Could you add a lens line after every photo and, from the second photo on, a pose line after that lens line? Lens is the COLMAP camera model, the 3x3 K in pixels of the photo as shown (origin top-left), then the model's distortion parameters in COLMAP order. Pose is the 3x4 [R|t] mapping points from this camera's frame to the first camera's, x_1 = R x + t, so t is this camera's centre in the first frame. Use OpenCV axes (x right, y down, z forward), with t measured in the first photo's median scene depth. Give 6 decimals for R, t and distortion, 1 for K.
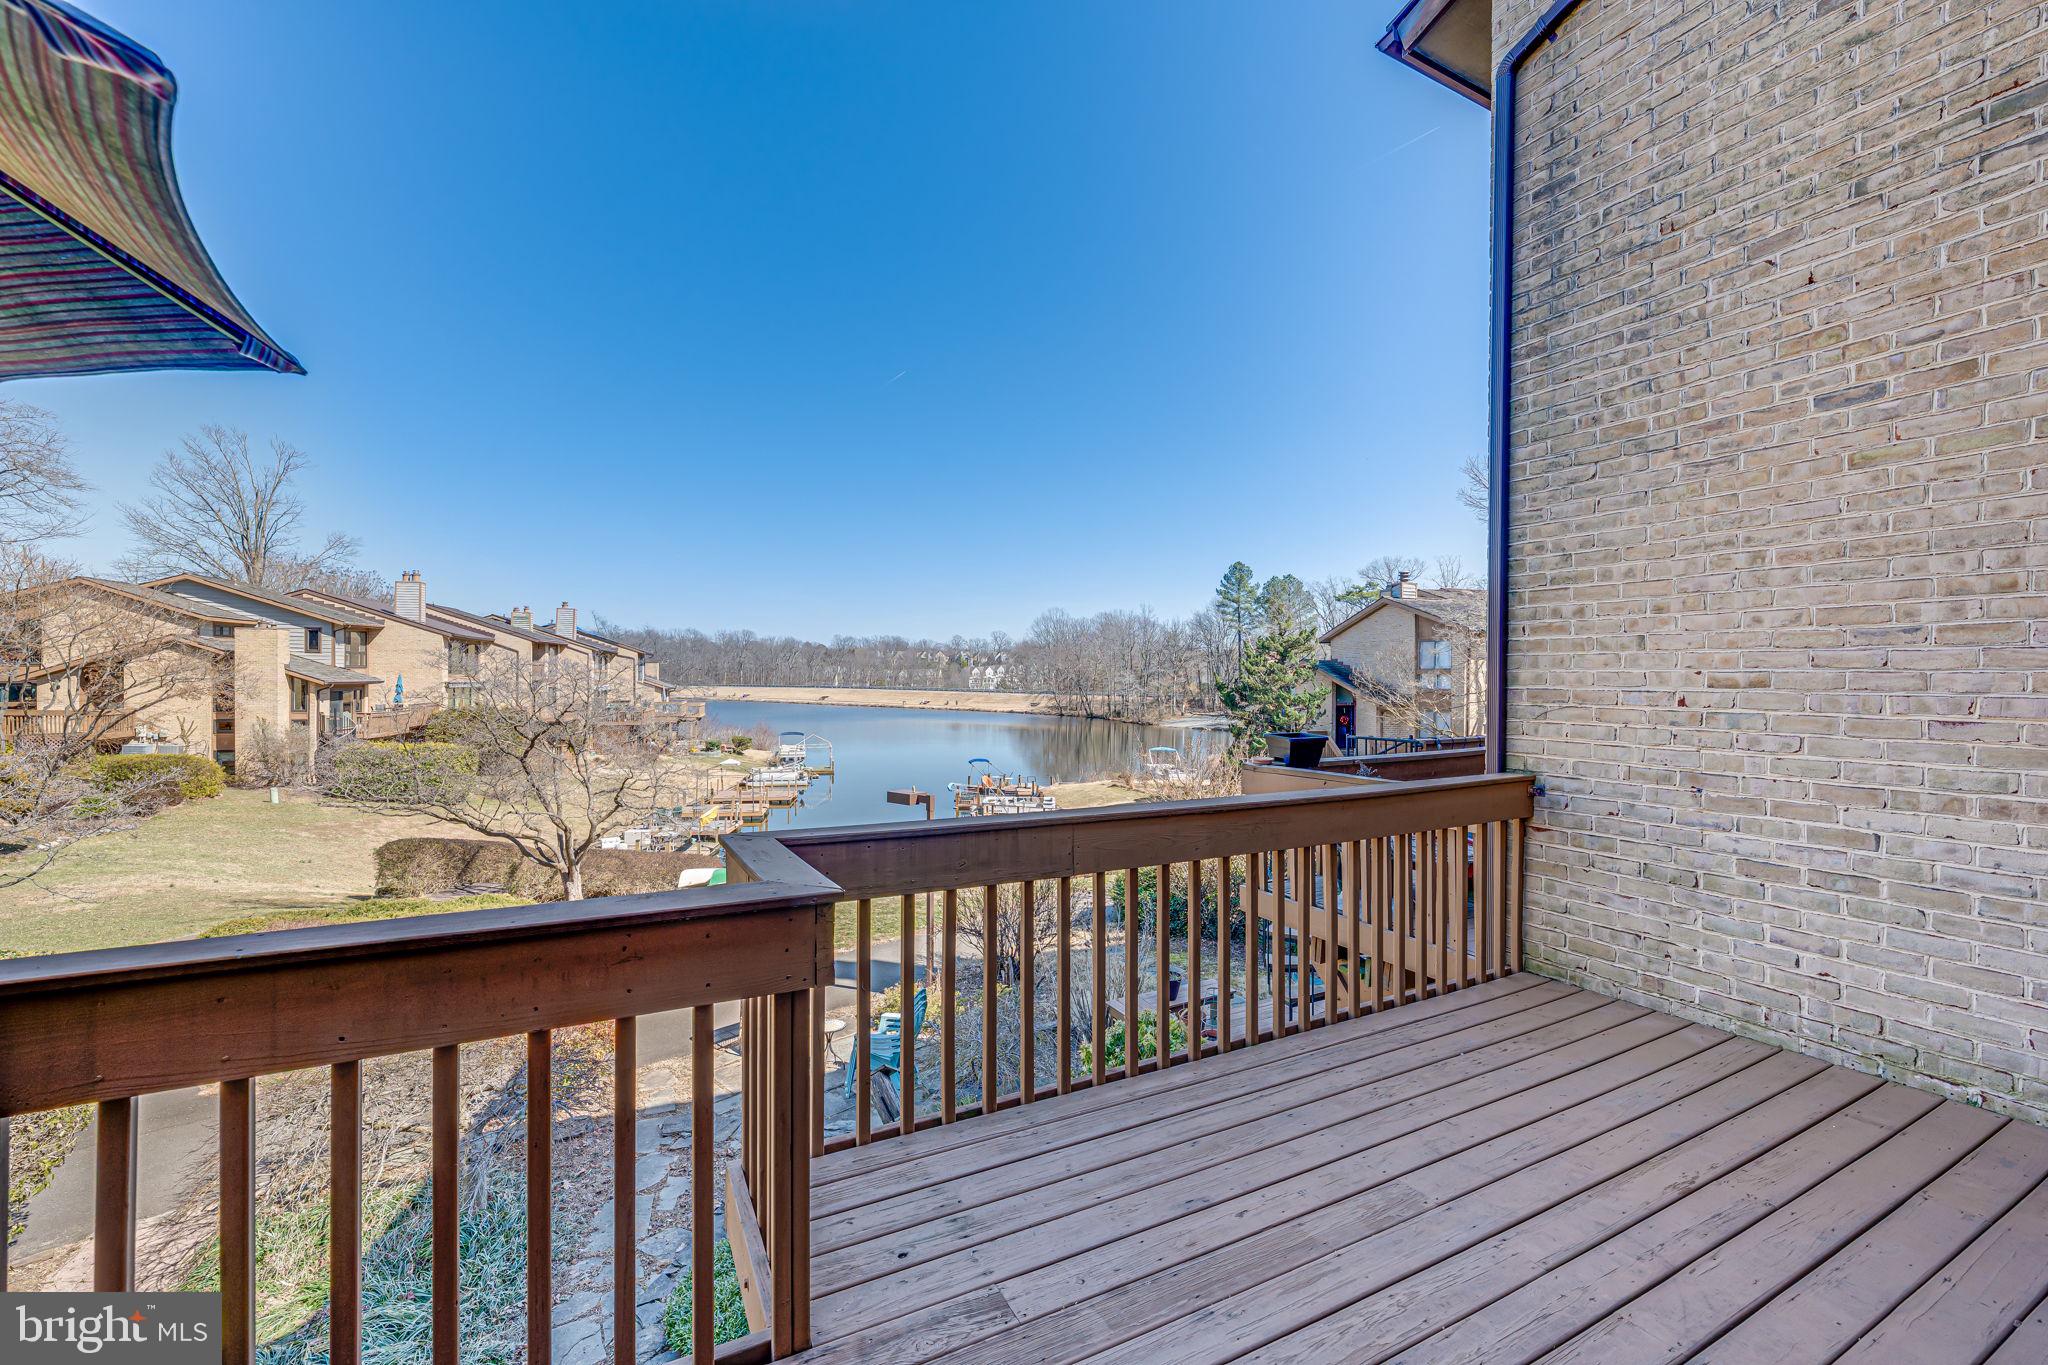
lens RADIAL K [[815.9, 0, 1021.3], [0, 815.9, 677.8], [0, 0, 1]] dist [-0.000157, 0.000019]
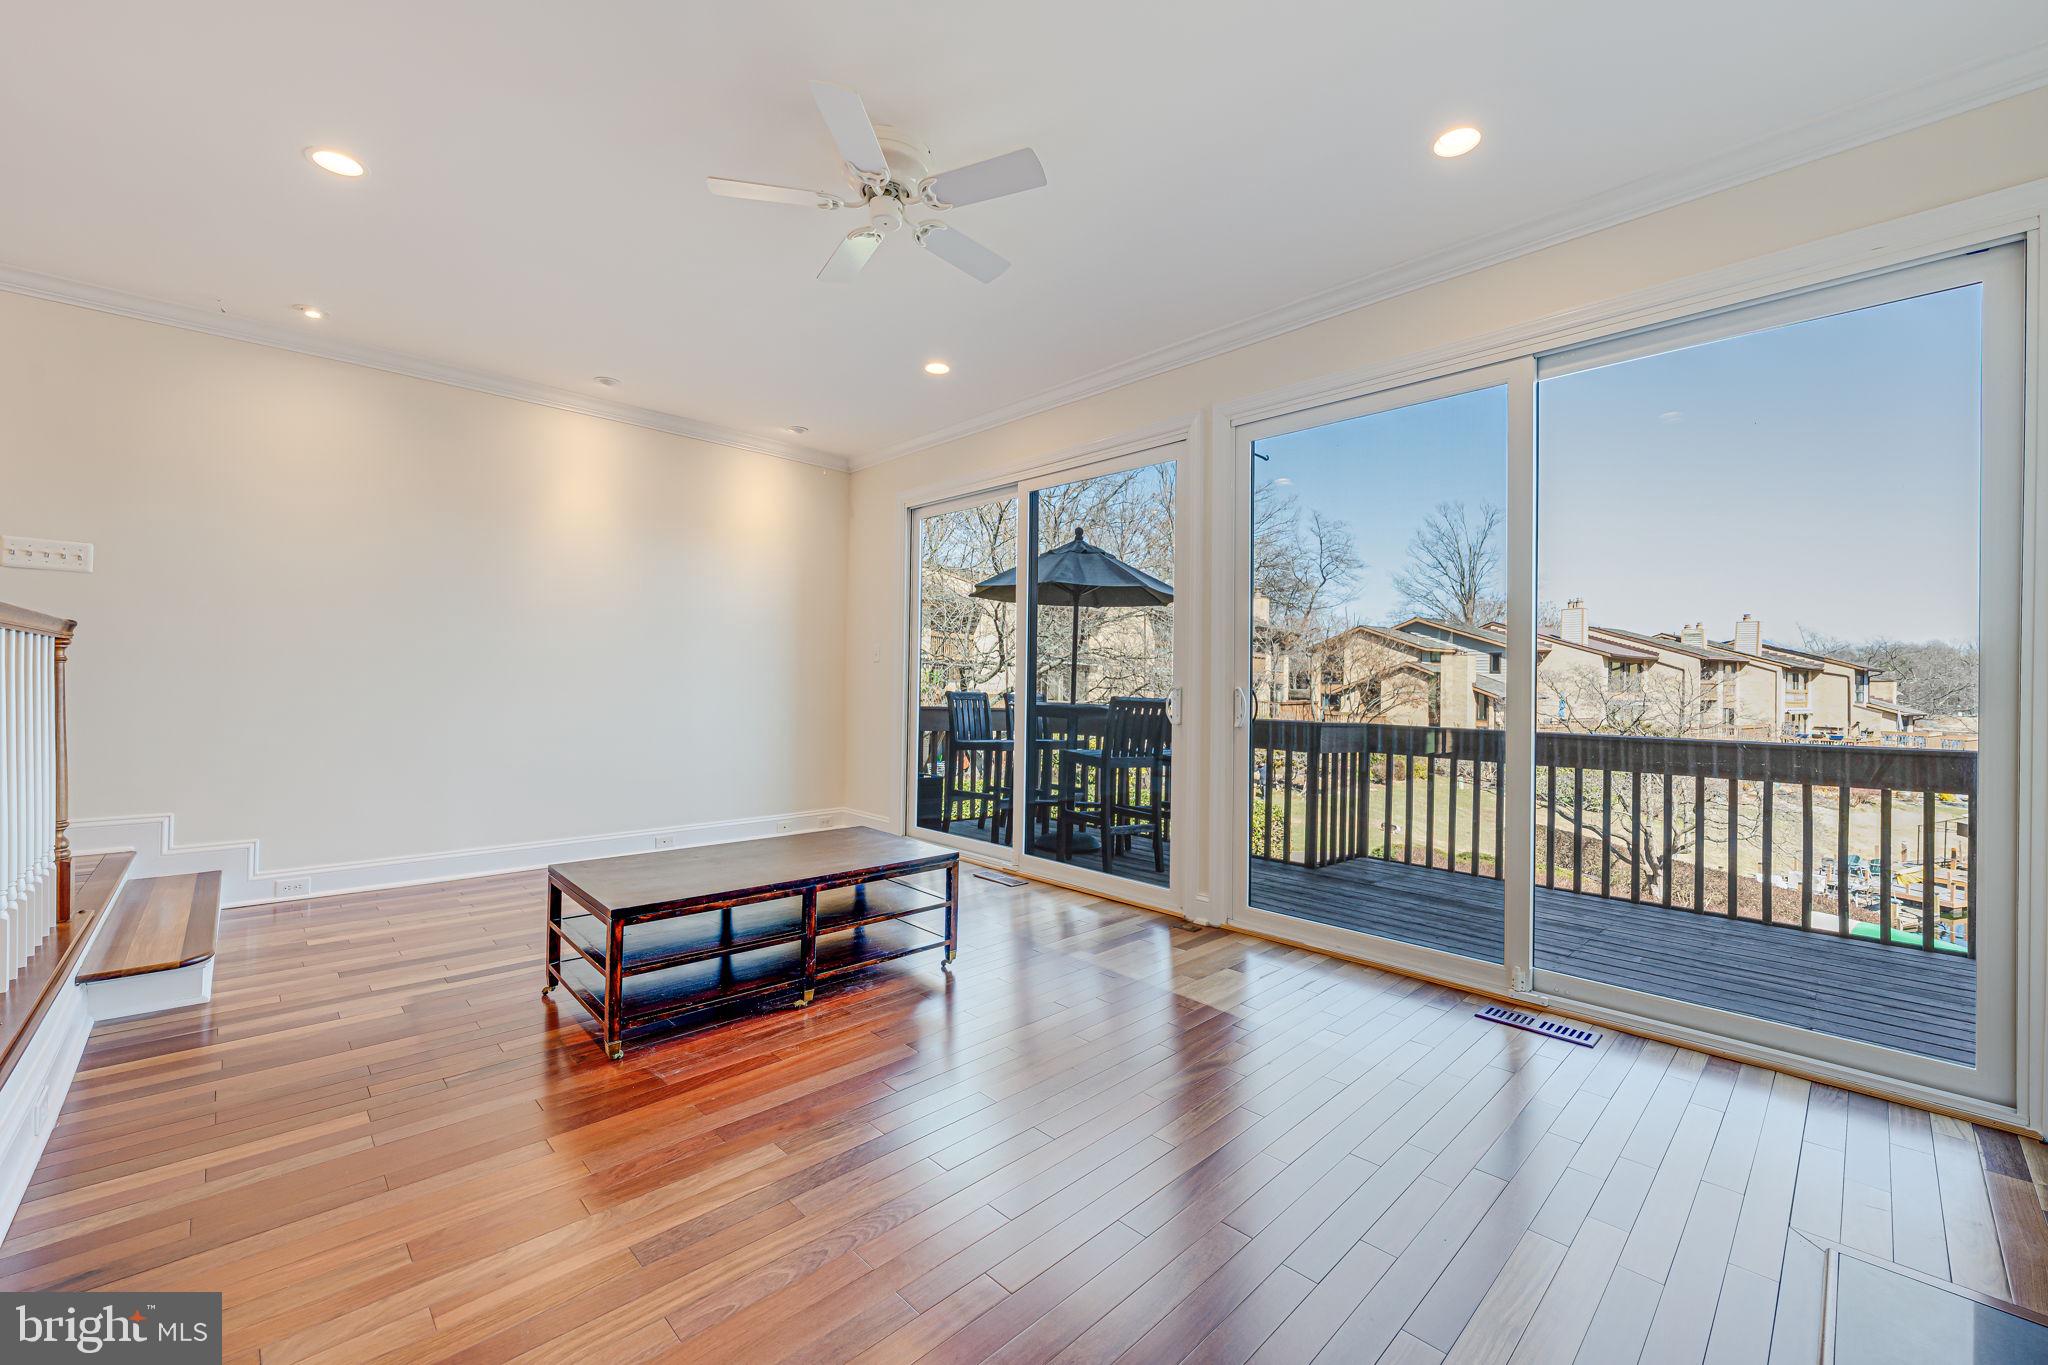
lens RADIAL K [[815.9, 0, 1021.3], [0, 815.9, 677.8], [0, 0, 1]] dist [-0.000157, 0.000019]
pose [[0.289673, -0.008967, -0.957084, 0.073015], [-0.017567, 0.999738, -0.014684, 0.004594], [0.956964, 0.021066, 0.289440, -0.028907]]
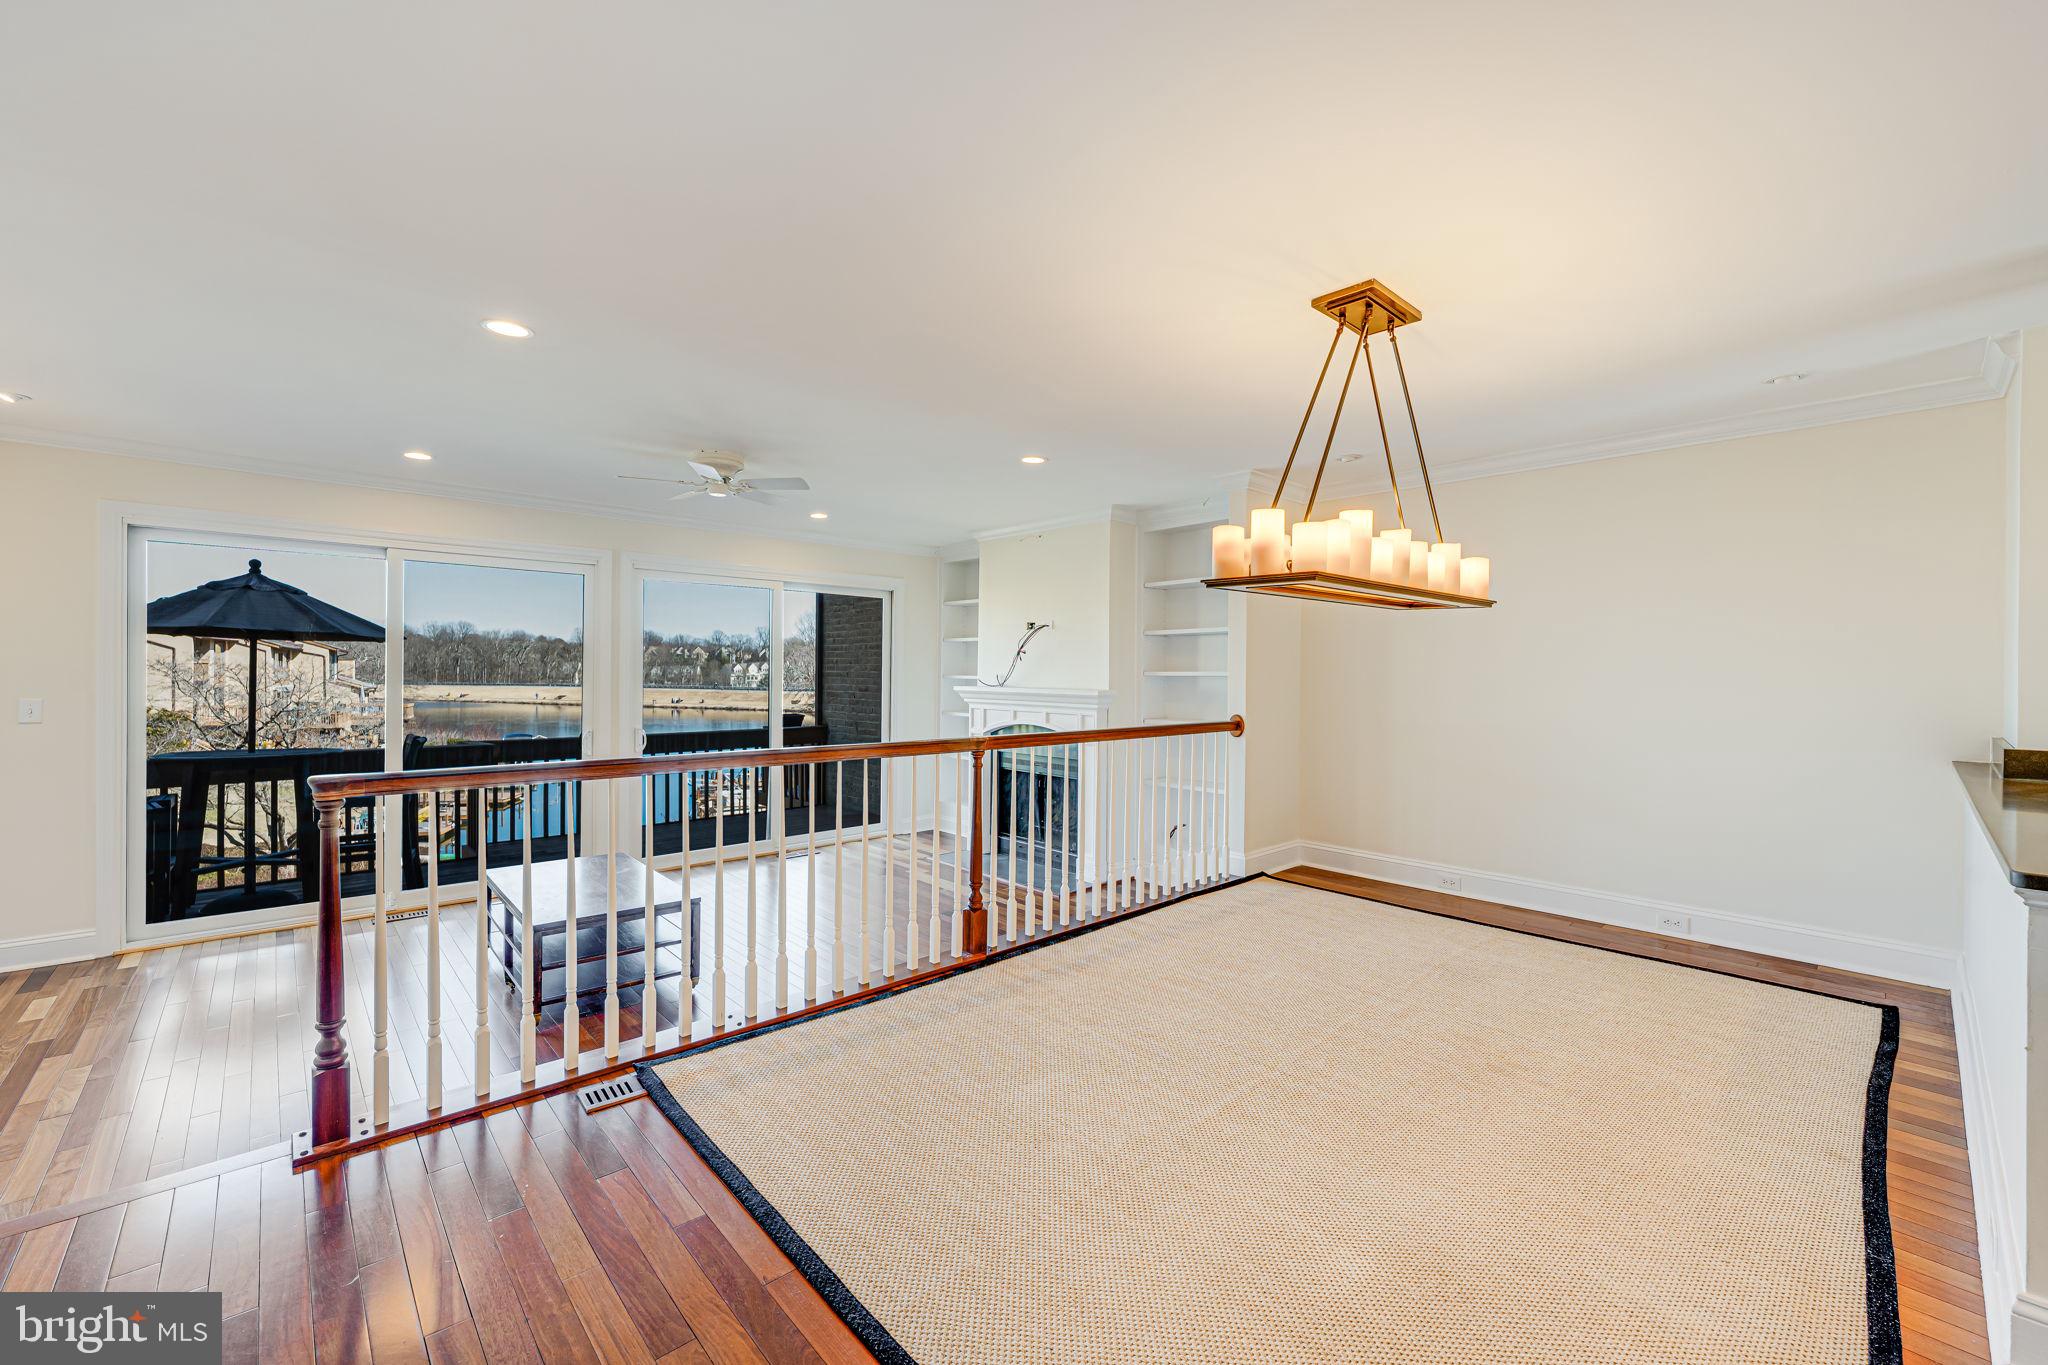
lens RADIAL K [[815.9, 0, 1021.3], [0, 815.9, 677.8], [0, 0, 1]] dist [-0.000157, 0.000019]
pose [[0.962557, -0.001974, 0.271071, 0.035384], [0.000930, 0.999992, 0.003982, -0.002587], [-0.271076, -0.003581, 0.962551, -0.108585]]
